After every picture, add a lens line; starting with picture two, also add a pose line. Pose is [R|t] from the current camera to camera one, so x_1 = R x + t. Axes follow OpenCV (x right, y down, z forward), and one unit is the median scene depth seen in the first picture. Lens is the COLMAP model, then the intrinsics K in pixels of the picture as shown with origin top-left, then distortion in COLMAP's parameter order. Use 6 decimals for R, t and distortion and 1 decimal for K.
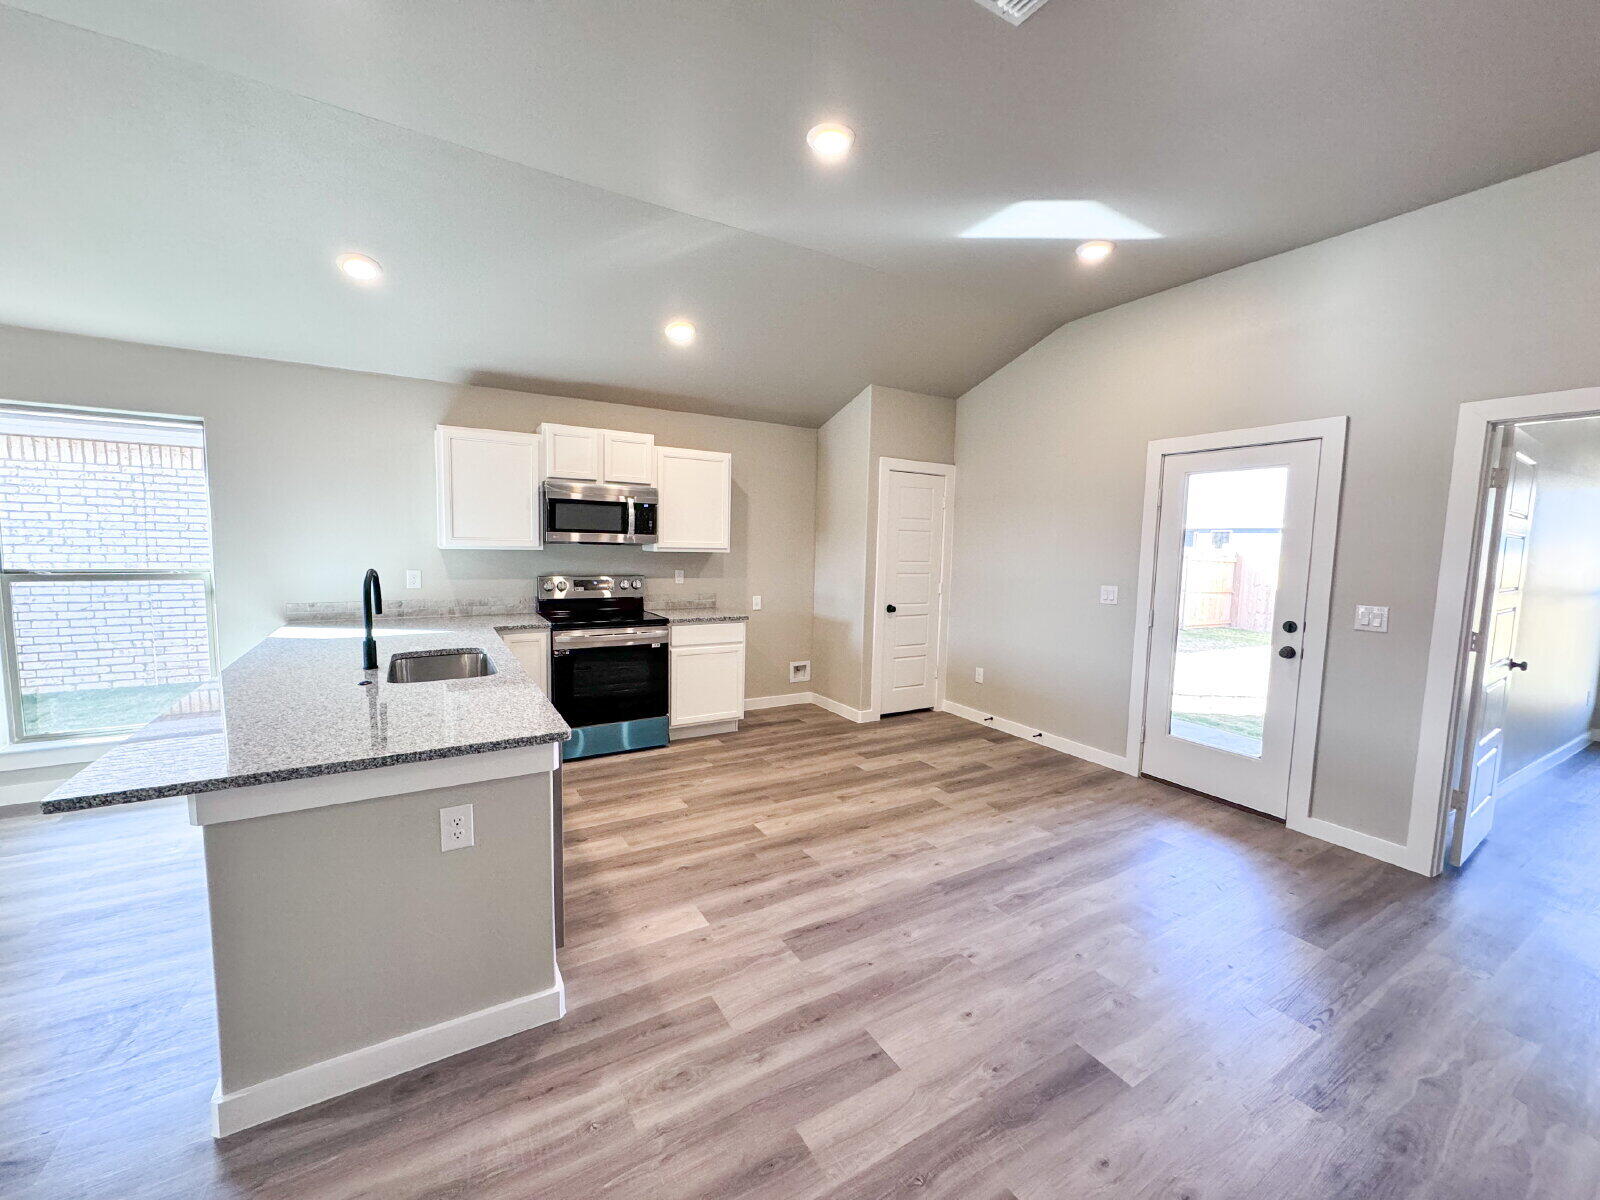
lens RADIAL K [[637.2, 0, 800.2], [0, 637.2, 599.6], [0, 0, 1]] dist [-0.003747, 0.001256]
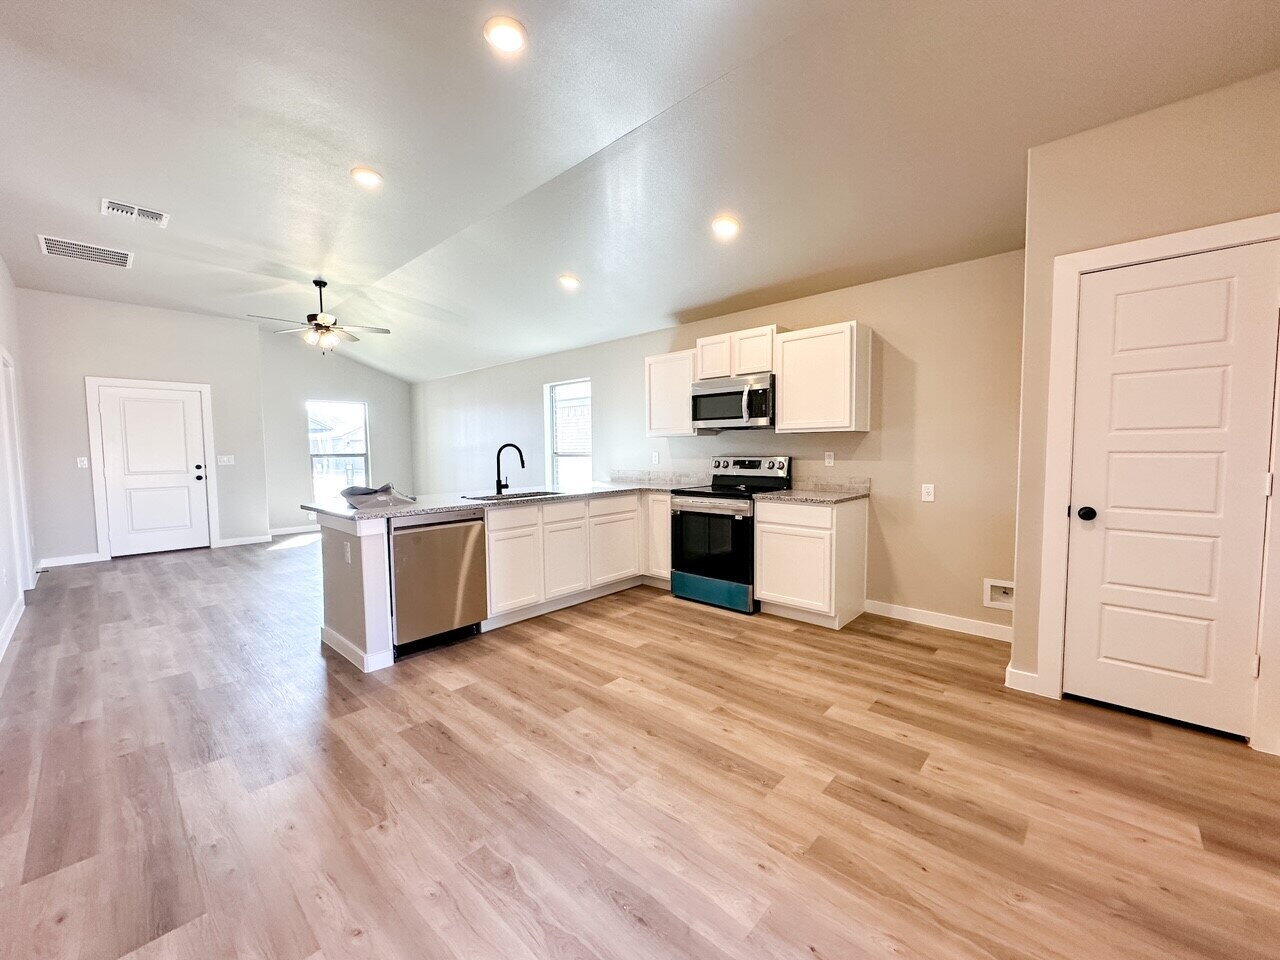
lens RADIAL K [[509.8, 0, 642.7], [0, 509.8, 478.2], [0, 0, 1]] dist [-0.003747, 0.001256]
pose [[0.283769, 0.028844, -0.958459, 0.585494], [-0.071828, 0.997379, 0.008749, 0.009175], [0.956199, 0.066361, 0.285097, 0.609644]]
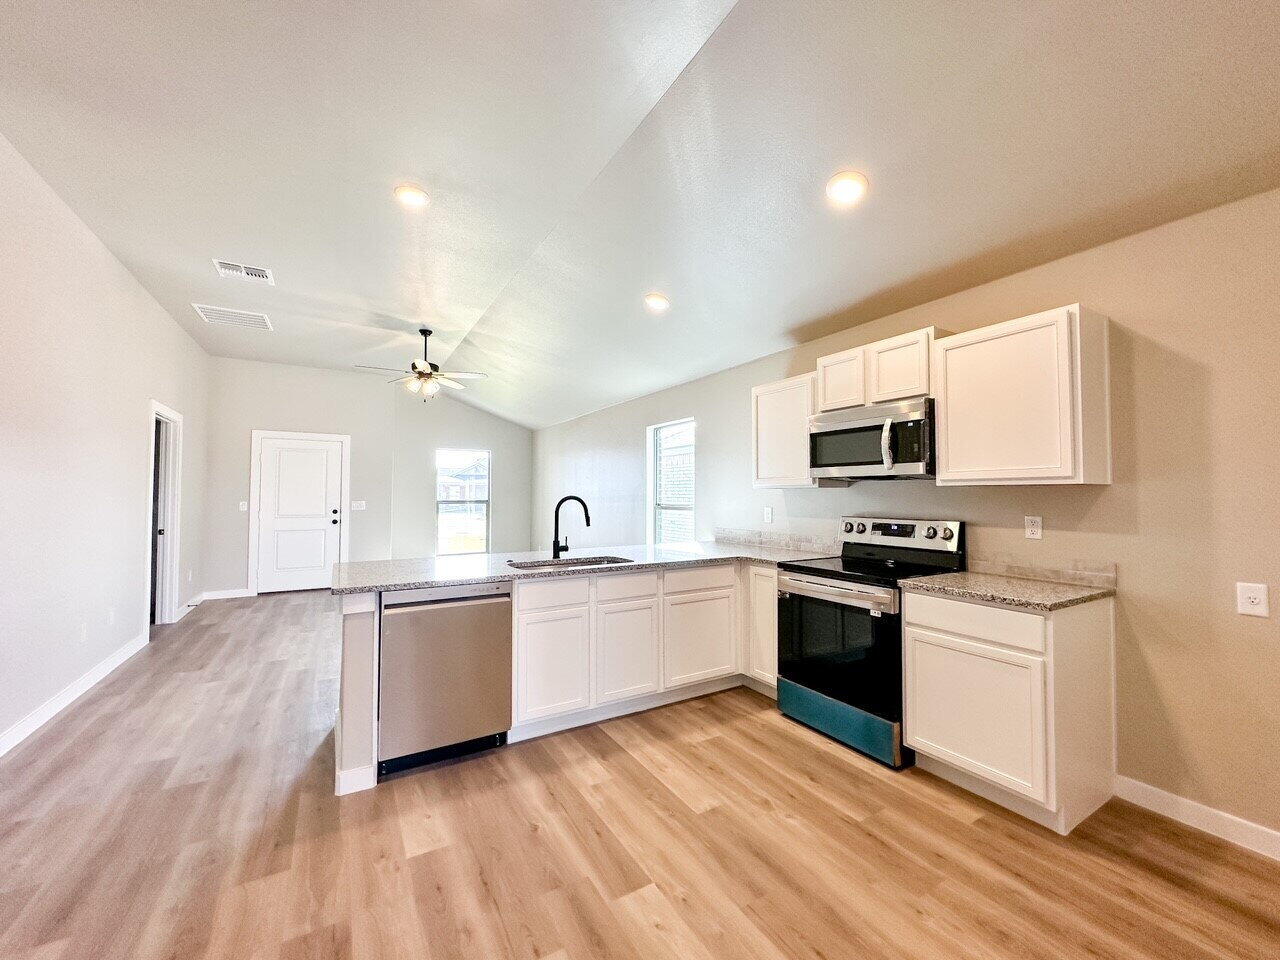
lens RADIAL K [[509.8, 0, 642.8], [0, 509.8, 479.7], [0, 0, 1]] dist [-0.003747, 0.001256]
pose [[0.000005, -0.055357, -0.998467, 0.371649], [-0.095681, 0.993886, -0.055103, -0.022529], [0.995412, 0.095535, -0.005291, 0.752929]]
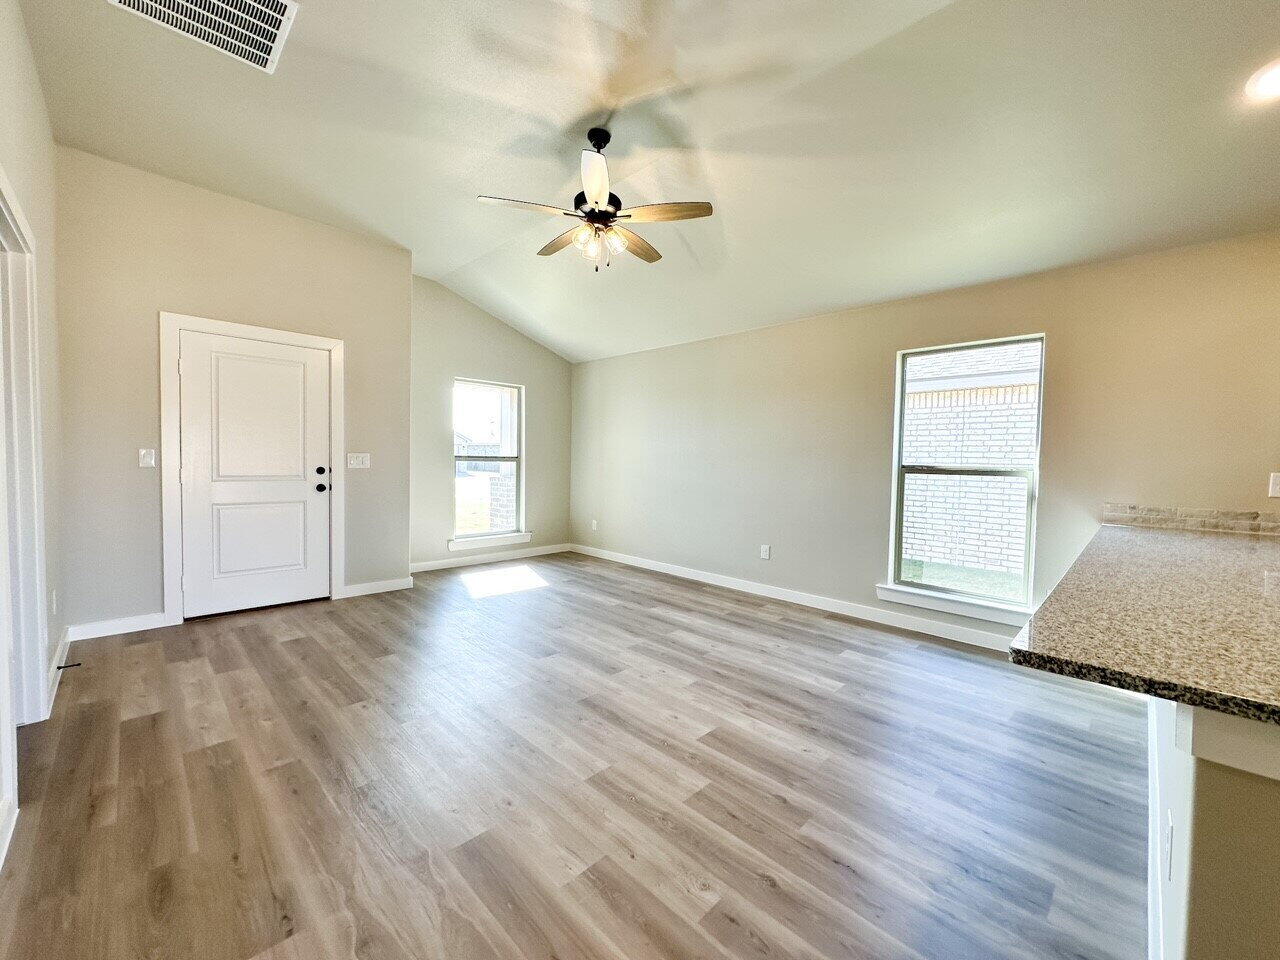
lens RADIAL K [[509.8, 0, 642.0], [0, 509.8, 479.4], [0, 0, 1]] dist [-0.003747, 0.001256]
pose [[0.249583, 0.019138, -0.968164, -0.202540], [-0.104737, 0.994473, -0.007342, 0.045936], [0.962673, 0.103235, 0.250208, 0.096956]]
